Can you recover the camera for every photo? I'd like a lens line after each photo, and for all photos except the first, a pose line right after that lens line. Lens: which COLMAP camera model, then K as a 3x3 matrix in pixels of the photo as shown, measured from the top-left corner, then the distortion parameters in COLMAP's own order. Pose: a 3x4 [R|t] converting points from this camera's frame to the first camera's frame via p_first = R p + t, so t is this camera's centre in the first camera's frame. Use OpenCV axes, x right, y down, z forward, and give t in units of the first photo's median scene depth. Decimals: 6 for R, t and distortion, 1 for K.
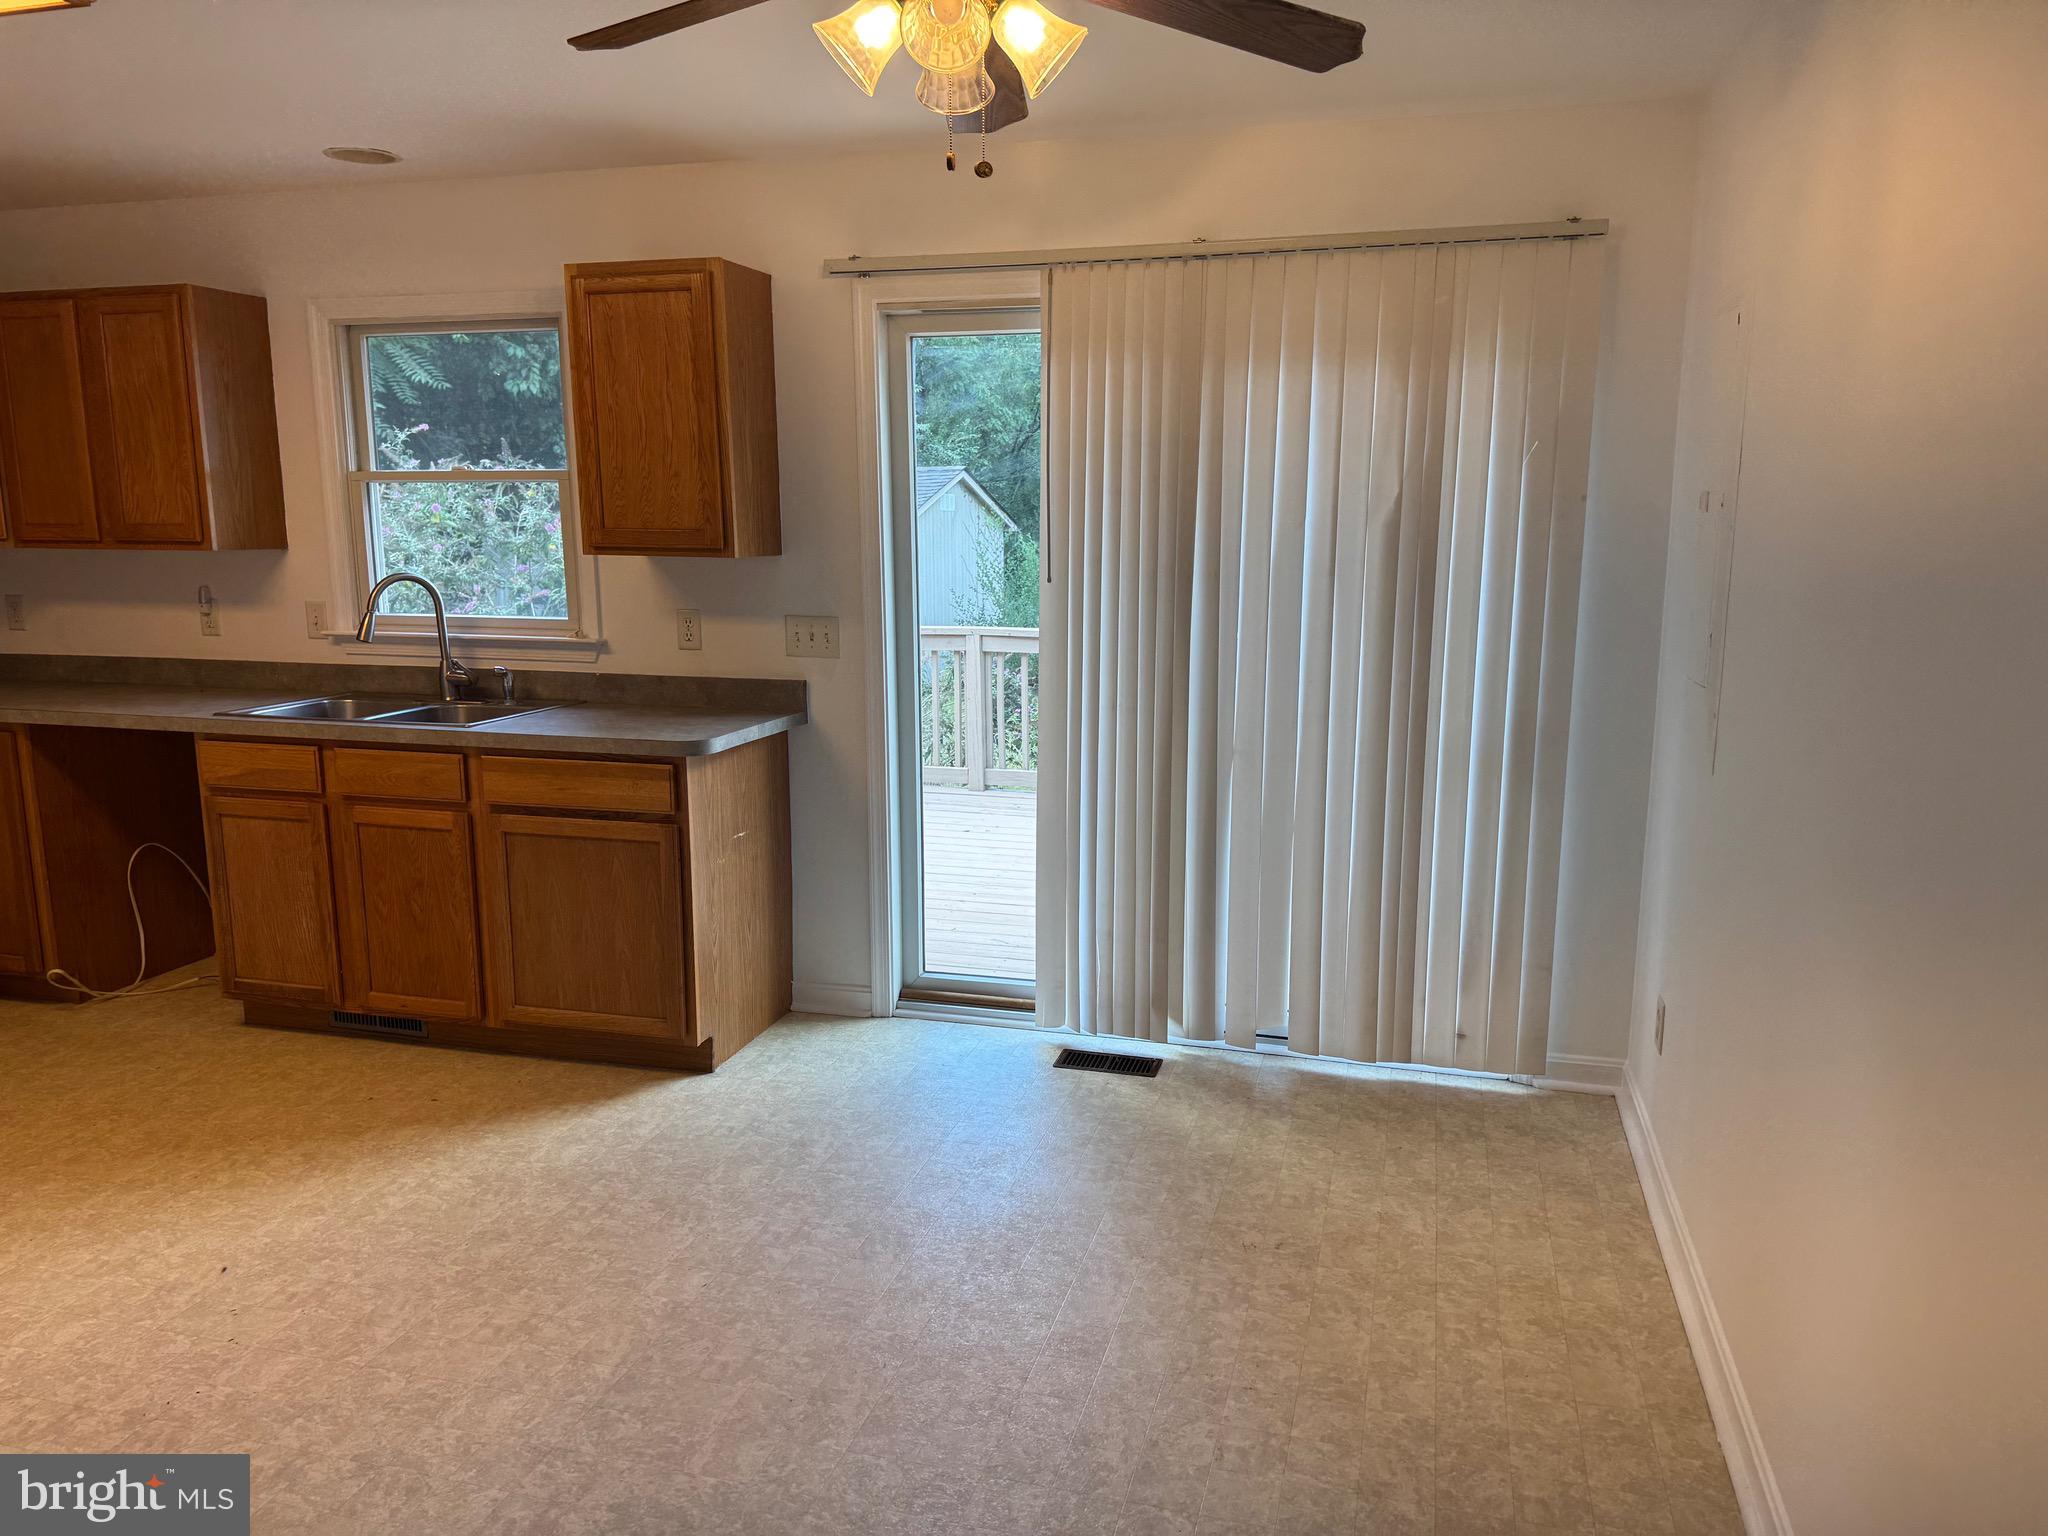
lens RADIAL K [[1413.9, 0, 1032.7], [0, 1413.9, 774.9], [0, 0, 1]] dist [0.052683, -0.056717]
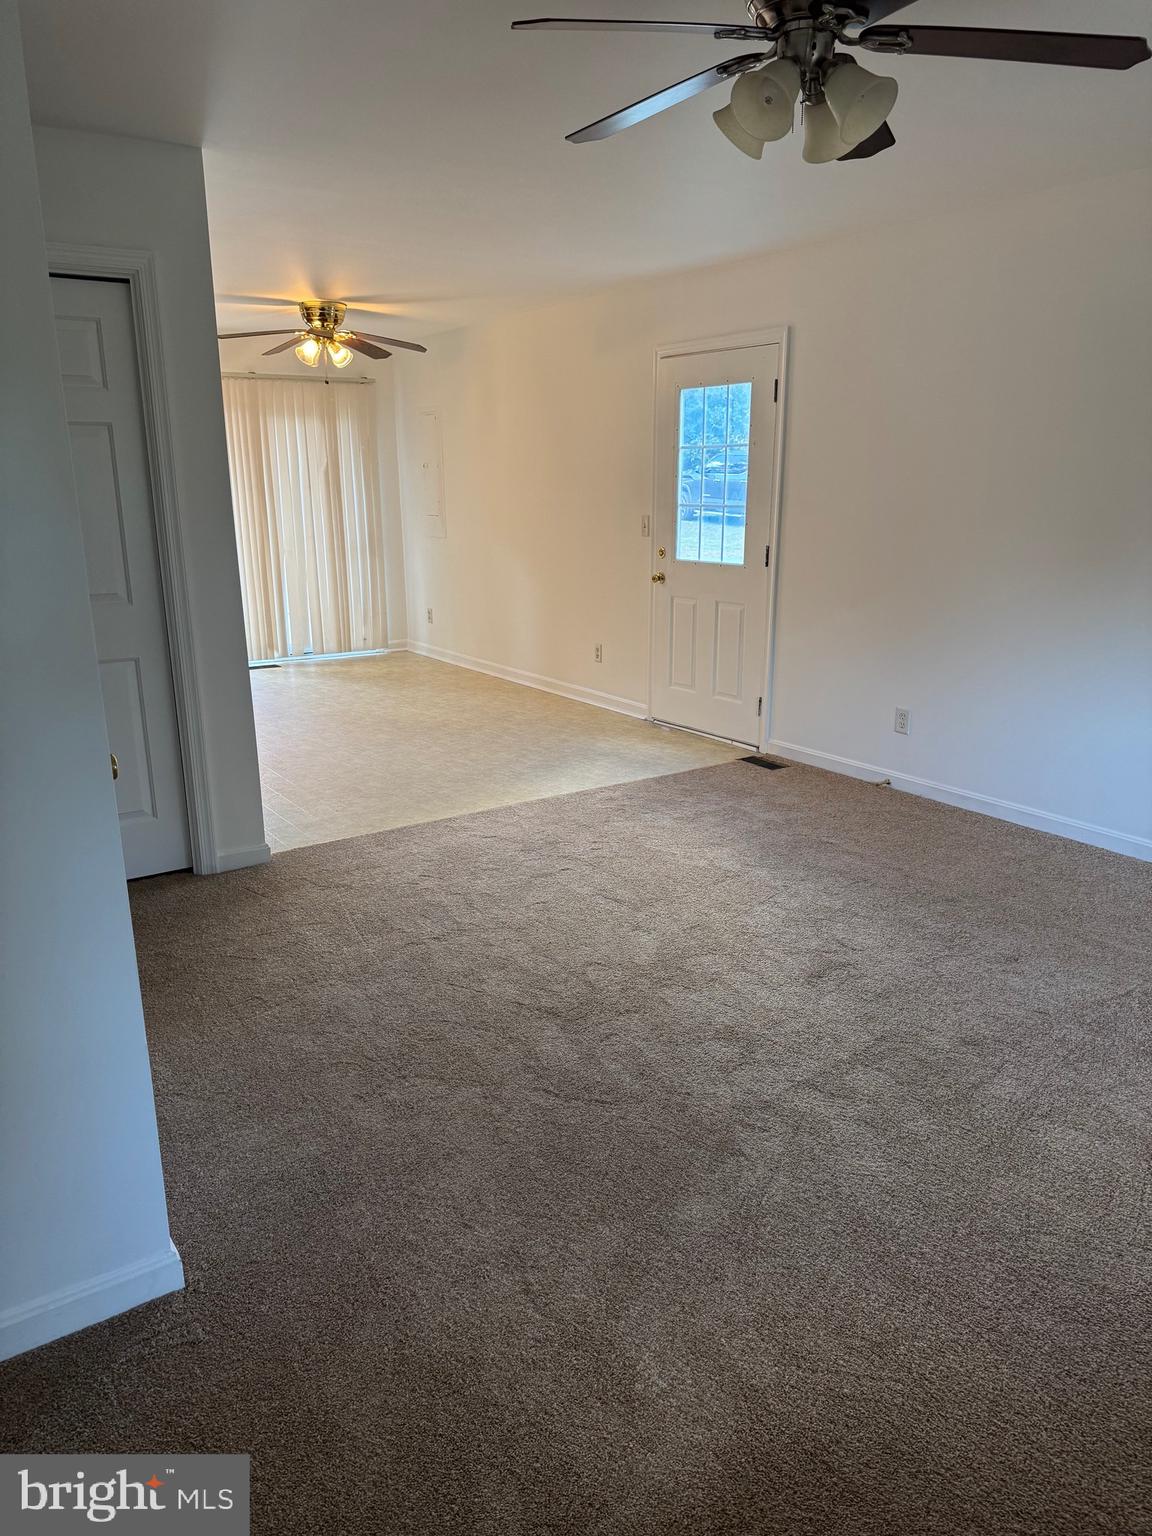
lens RADIAL K [[1060.4, 0, 576.5], [0, 1060.4, 770.2], [0, 0, 1]] dist [0.052683, -0.056717]
pose [[0.651606, -0.203361, 0.730790, -1.234092], [0.136270, 0.979103, 0.150955, 0.185147], [-0.746217, 0.001222, 0.665702, -0.962872]]
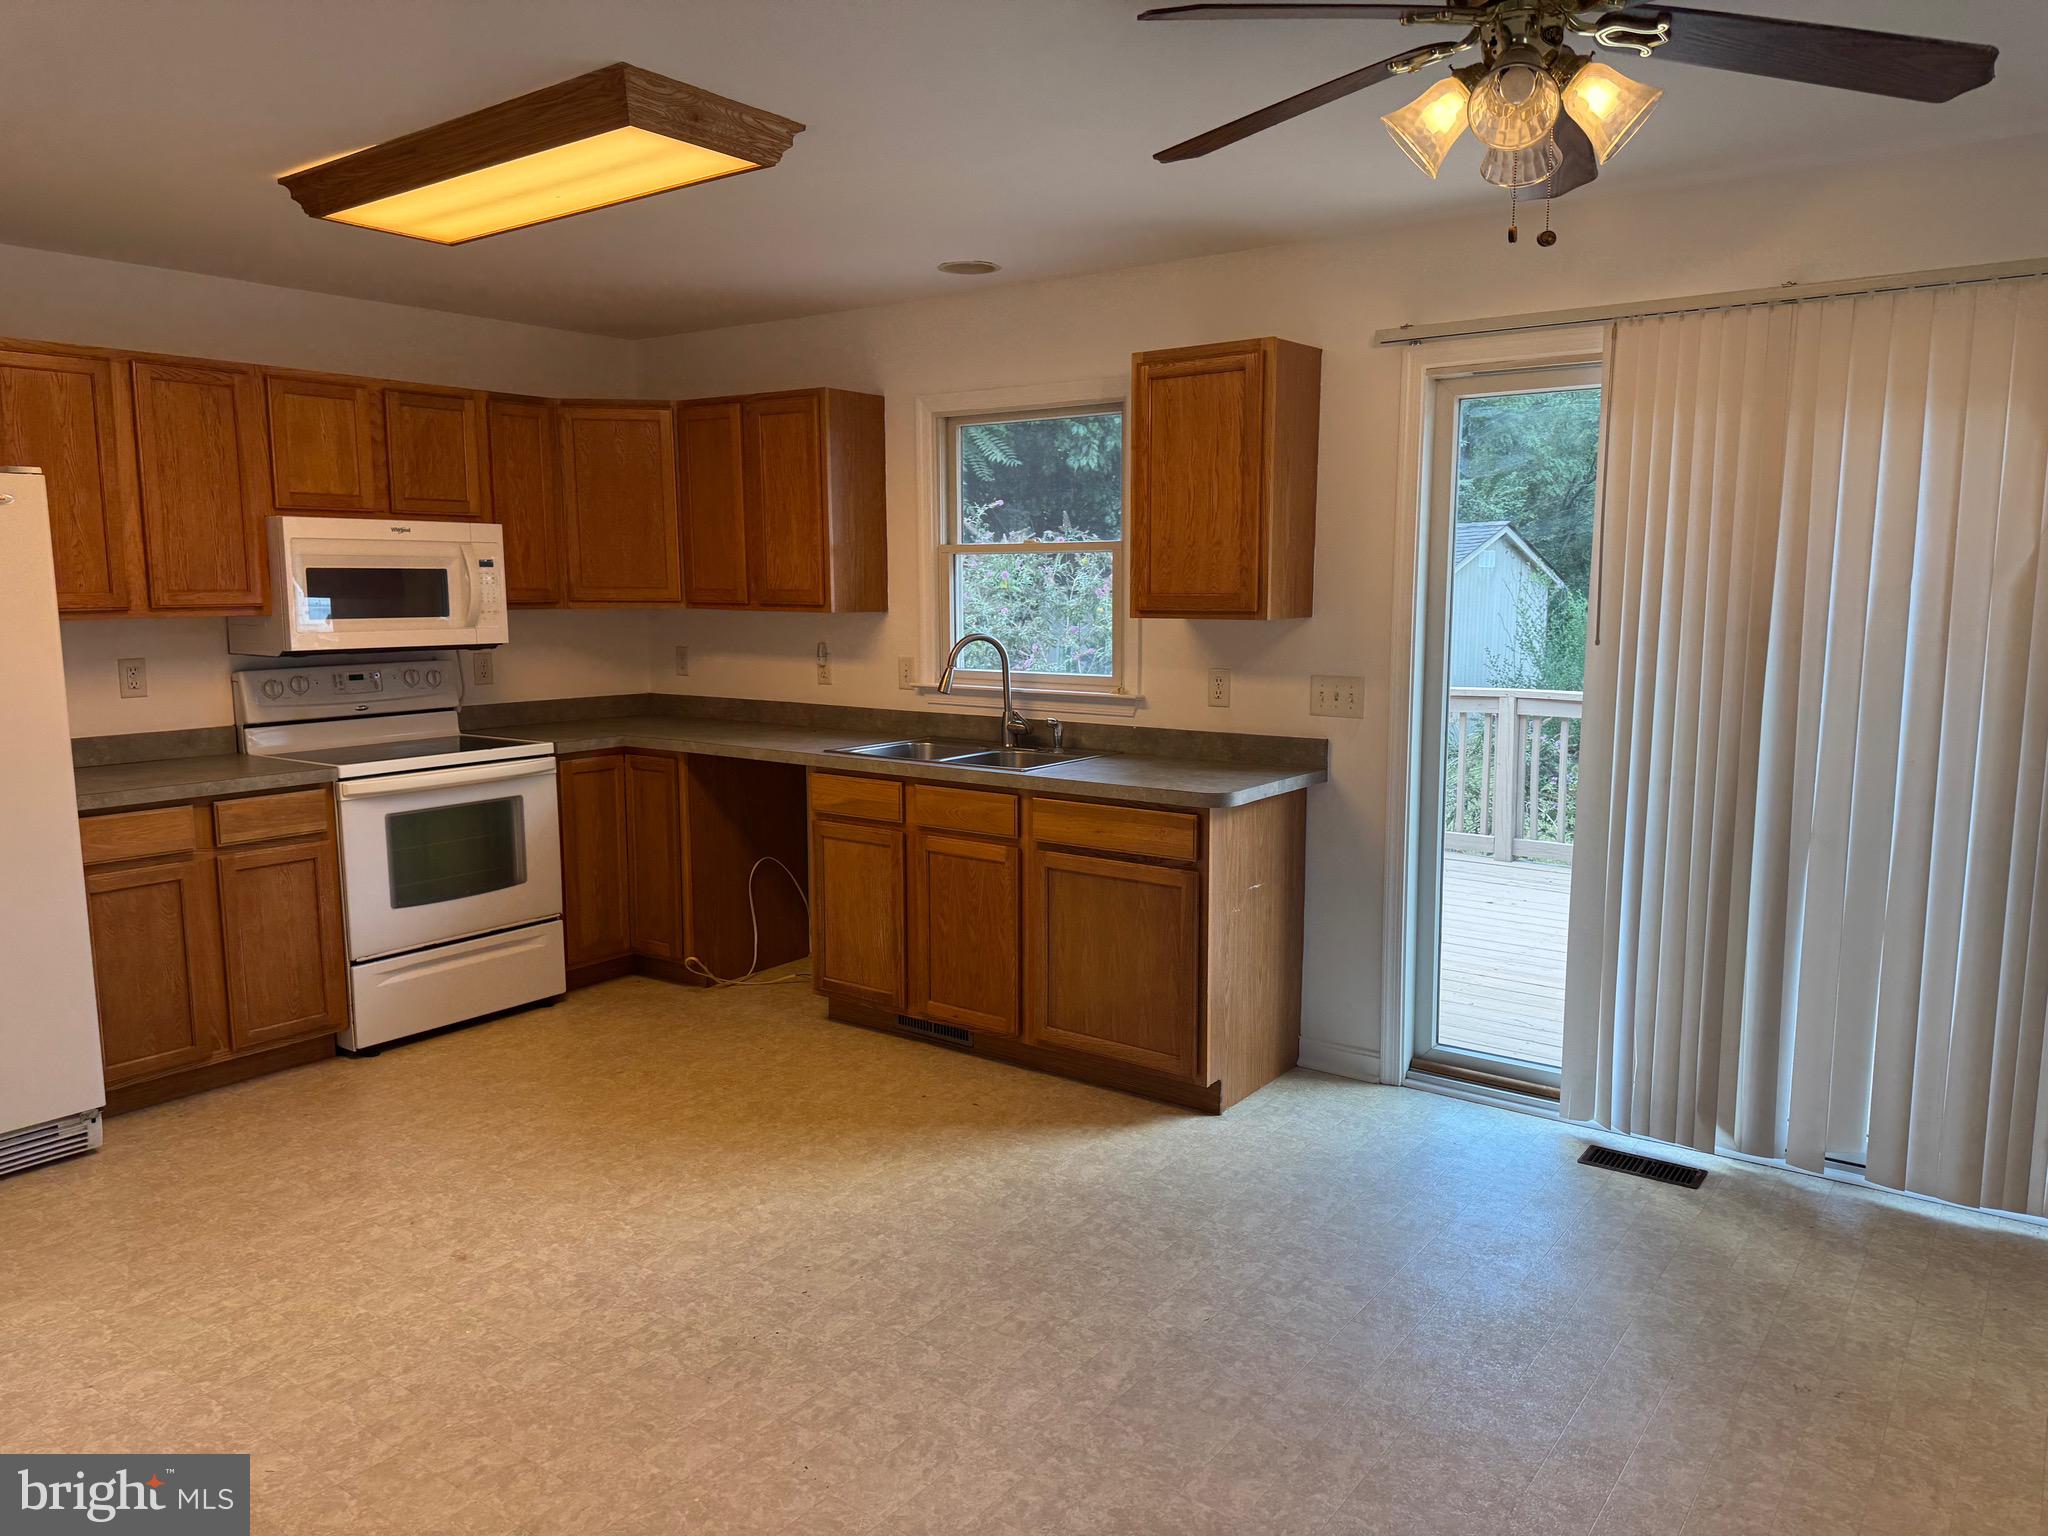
lens RADIAL K [[1413.9, 0, 1037.5], [0, 1413.9, 771.9], [0, 0, 1]] dist [0.052683, -0.056717]
pose [[0.935165, 0.045621, -0.351263, 0.000373], [-0.060363, 0.997691, -0.031125, 0.000326], [0.349032, 0.050311, 0.935759, -0.025098]]
